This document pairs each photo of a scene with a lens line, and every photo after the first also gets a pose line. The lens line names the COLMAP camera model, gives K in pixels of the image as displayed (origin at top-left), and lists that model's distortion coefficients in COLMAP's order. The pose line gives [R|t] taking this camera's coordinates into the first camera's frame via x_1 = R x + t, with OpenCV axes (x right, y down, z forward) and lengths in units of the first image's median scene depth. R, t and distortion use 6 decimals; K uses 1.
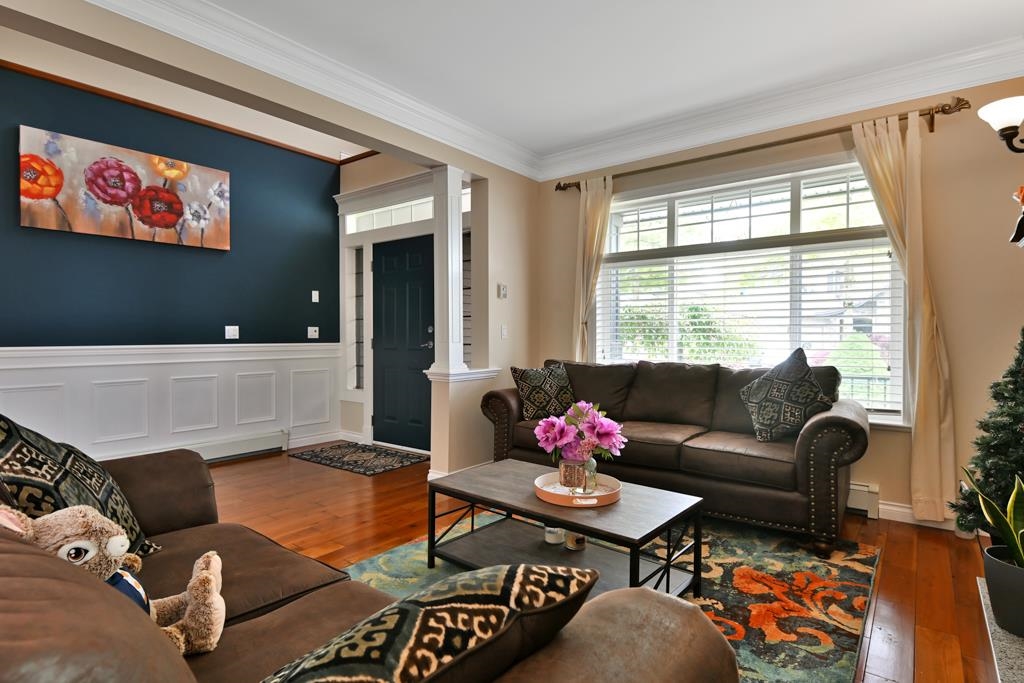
lens RADIAL K [[529.9, 0, 512.5], [0, 529.9, 340.0], [0, 0, 1]] dist [-0.000973, -0.000133]
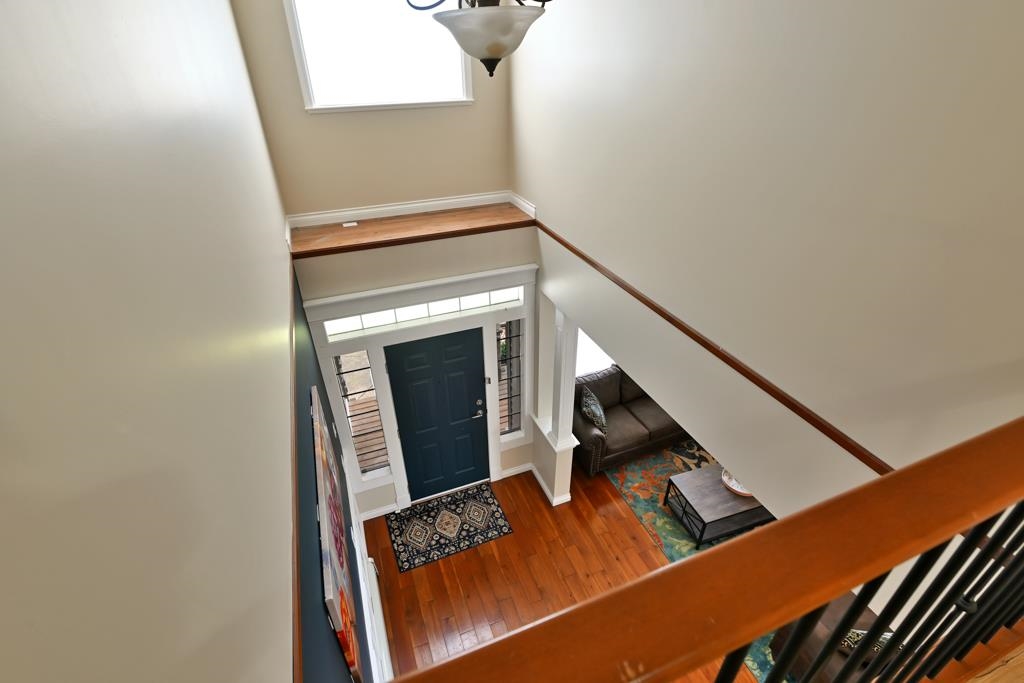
lens RADIAL K [[481.2, 0, 511.1], [0, 481.2, 341.5], [0, 0, 1]] dist [0.026818, 0.000577]
pose [[0.500142, -0.466850, 0.729320, -0.971466], [0.014707, 0.846685, 0.531892, -0.809601], [-0.865818, -0.255295, 0.430329, 0.648301]]
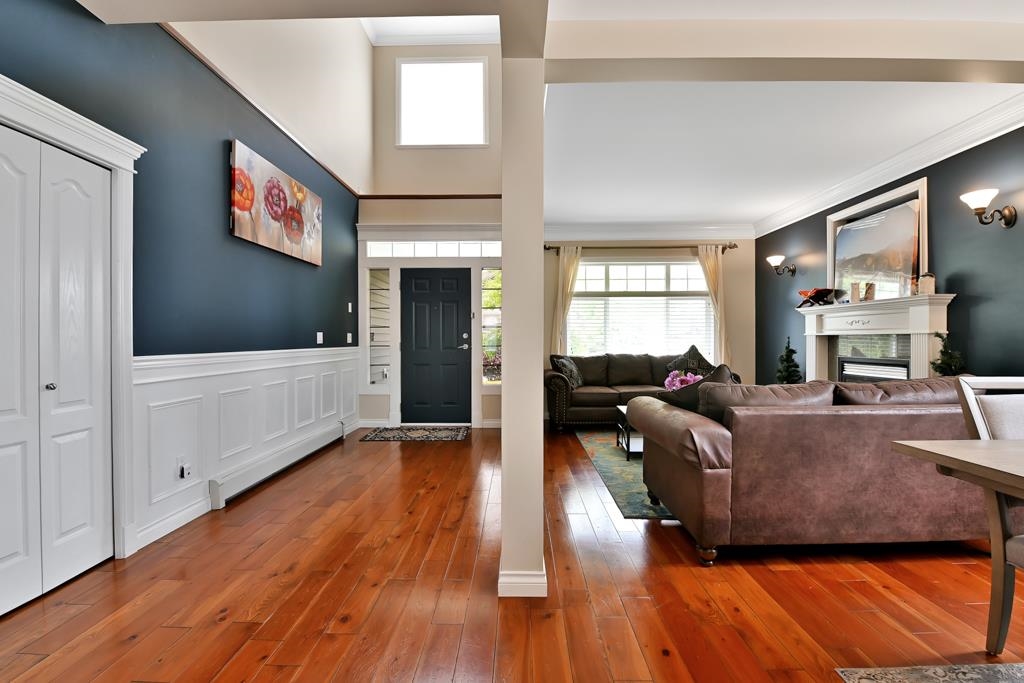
lens RADIAL K [[445.2, 0, 516.0], [0, 445.2, 340.9], [0, 0, 1]] dist [-0.005117, -0.001227]
pose [[0.795881, -0.004304, 0.605438, -0.920569], [0.008589, 0.999954, -0.004181, -0.000949], [-0.605392, 0.008527, 0.795882, -0.022984]]
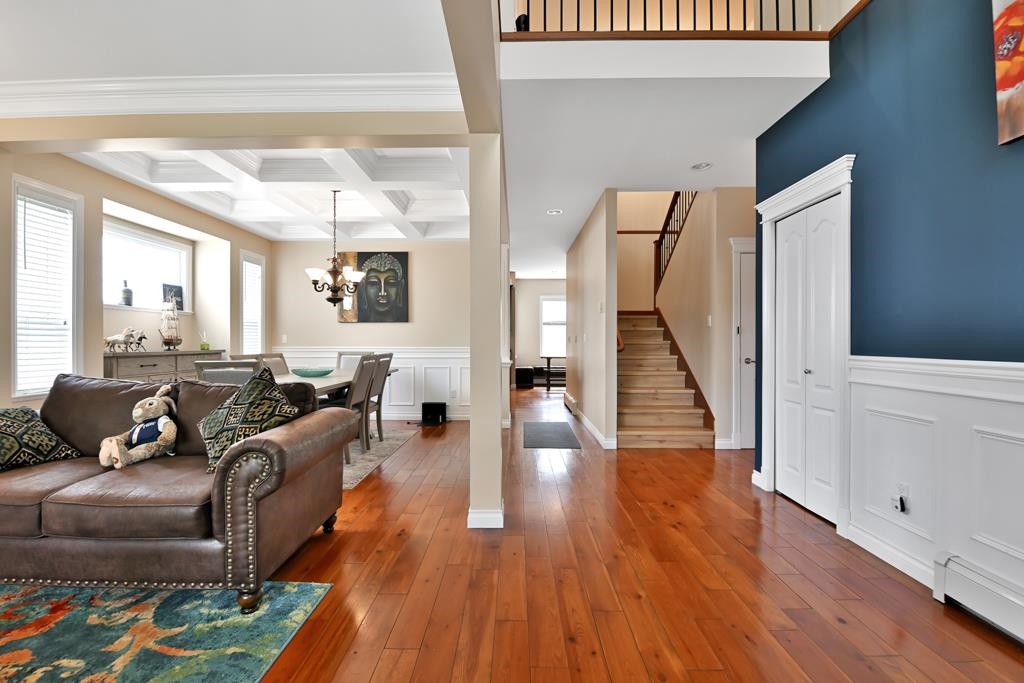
lens RADIAL K [[445.2, 0, 511.0], [0, 445.2, 340.2], [0, 0, 1]] dist [-0.005117, -0.001227]
pose [[-0.797803, -0.005510, -0.602892, -0.213265], [-0.008100, 0.999966, 0.001579, -0.005201], [0.602863, 0.006143, -0.797821, 0.962265]]
